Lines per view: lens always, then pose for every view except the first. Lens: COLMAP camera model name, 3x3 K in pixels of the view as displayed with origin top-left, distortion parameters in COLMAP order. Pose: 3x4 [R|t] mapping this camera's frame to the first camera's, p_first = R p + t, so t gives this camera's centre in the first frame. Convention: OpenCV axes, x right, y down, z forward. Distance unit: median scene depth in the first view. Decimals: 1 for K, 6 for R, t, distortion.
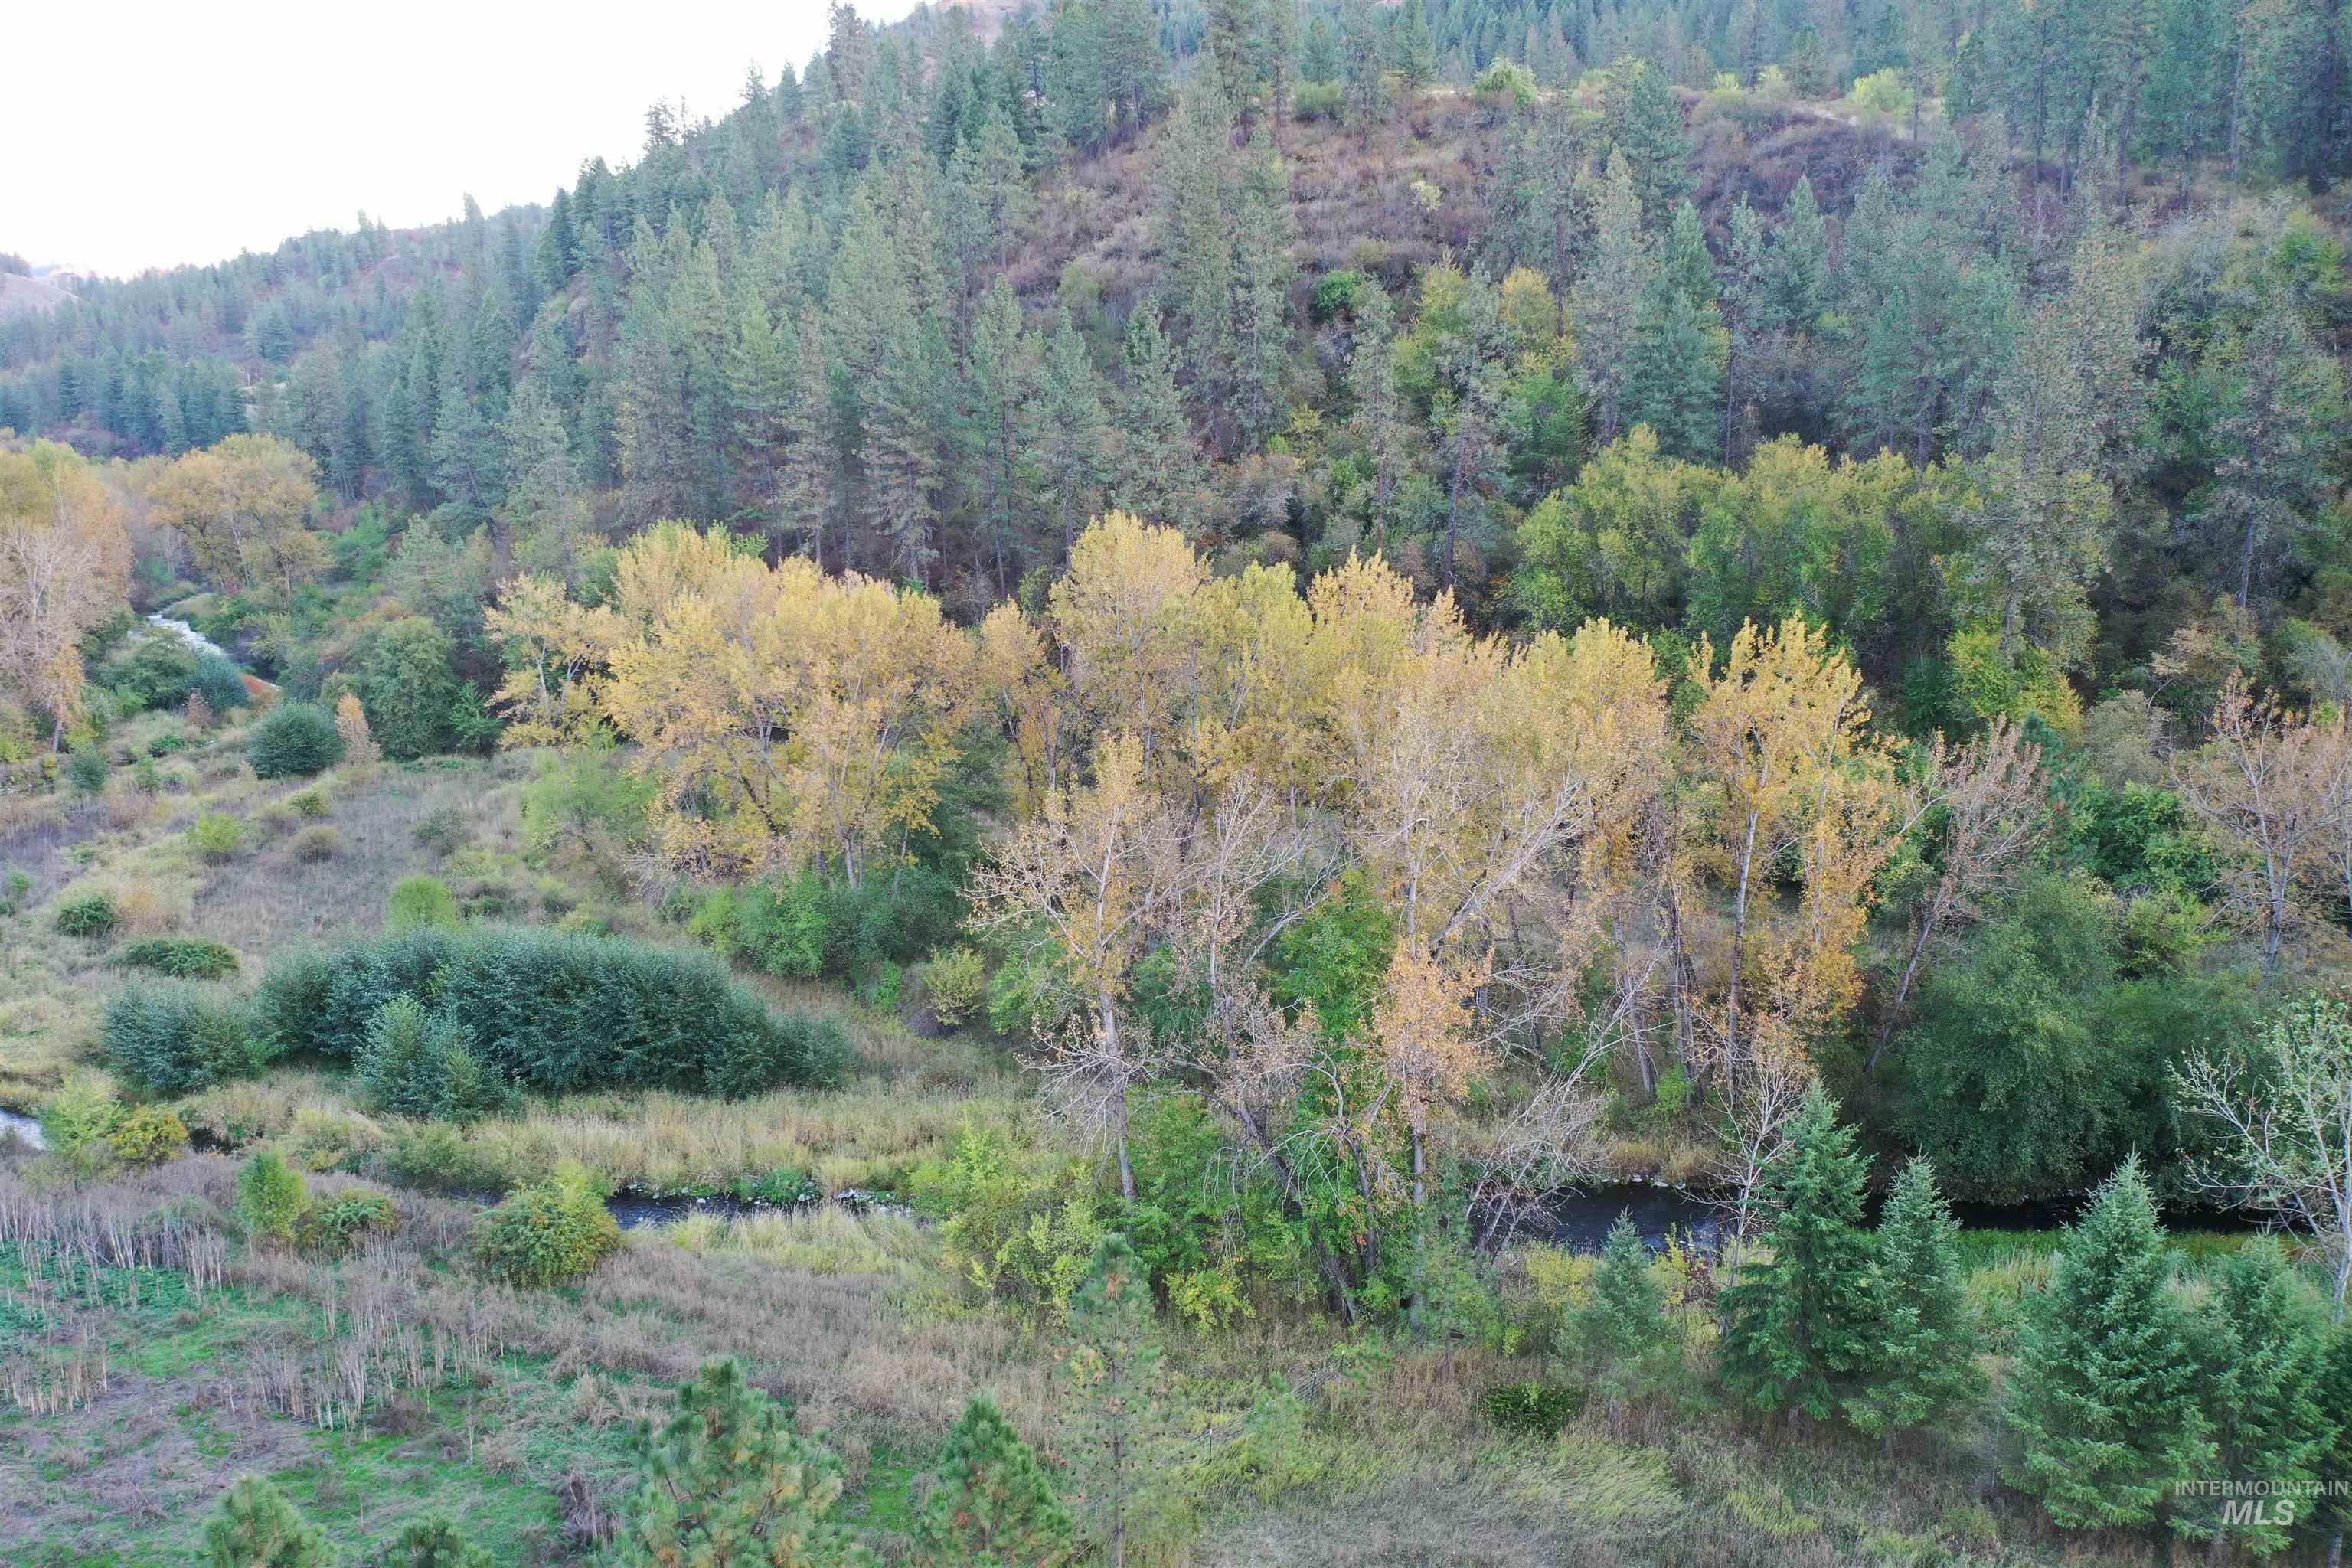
lens RADIAL K [[1863.5, 0, 1184.8], [0, 1863.5, 784.6], [0, 0, 1]] dist [-0.006893, 0.006072]
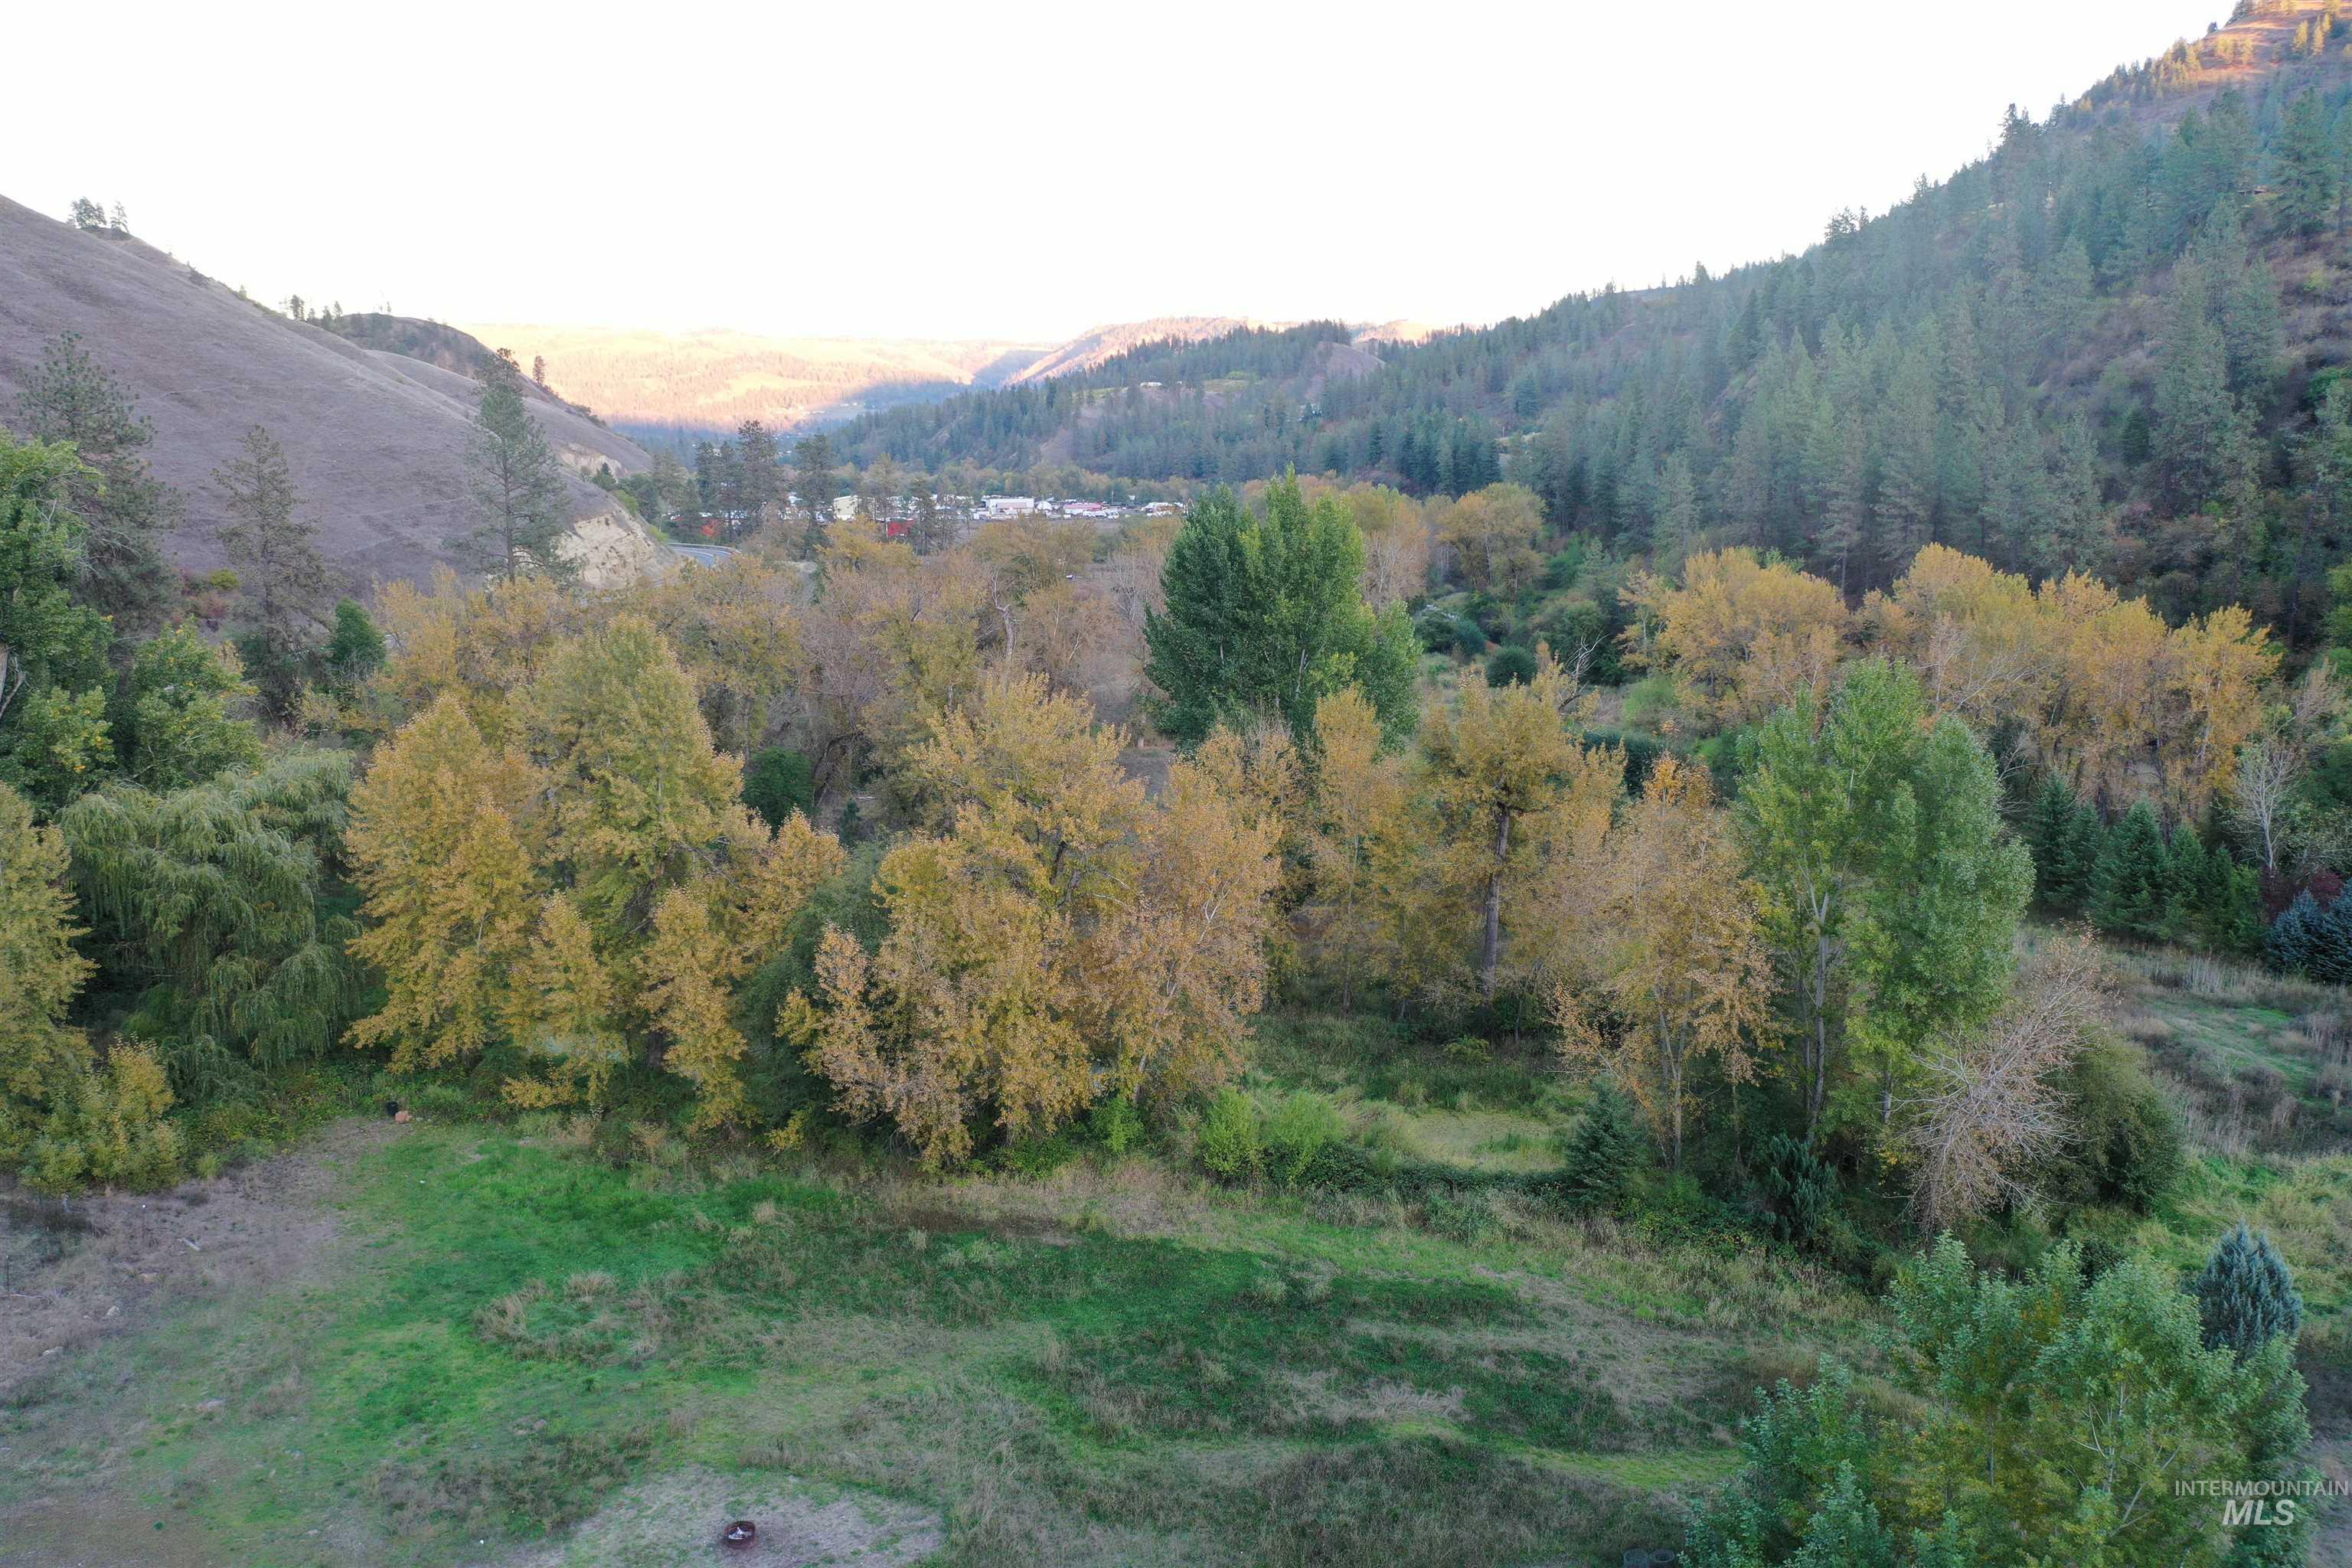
lens RADIAL K [[1863.5, 0, 1177.6], [0, 1863.5, 788.6], [0, 0, 1]] dist [-0.006893, 0.006072]
pose [[0.810759, 0.110213, -0.574911, 0.170523], [-0.121993, 0.992364, 0.018202, 0.059501], [0.572527, 0.055378, 0.818014, -0.359807]]
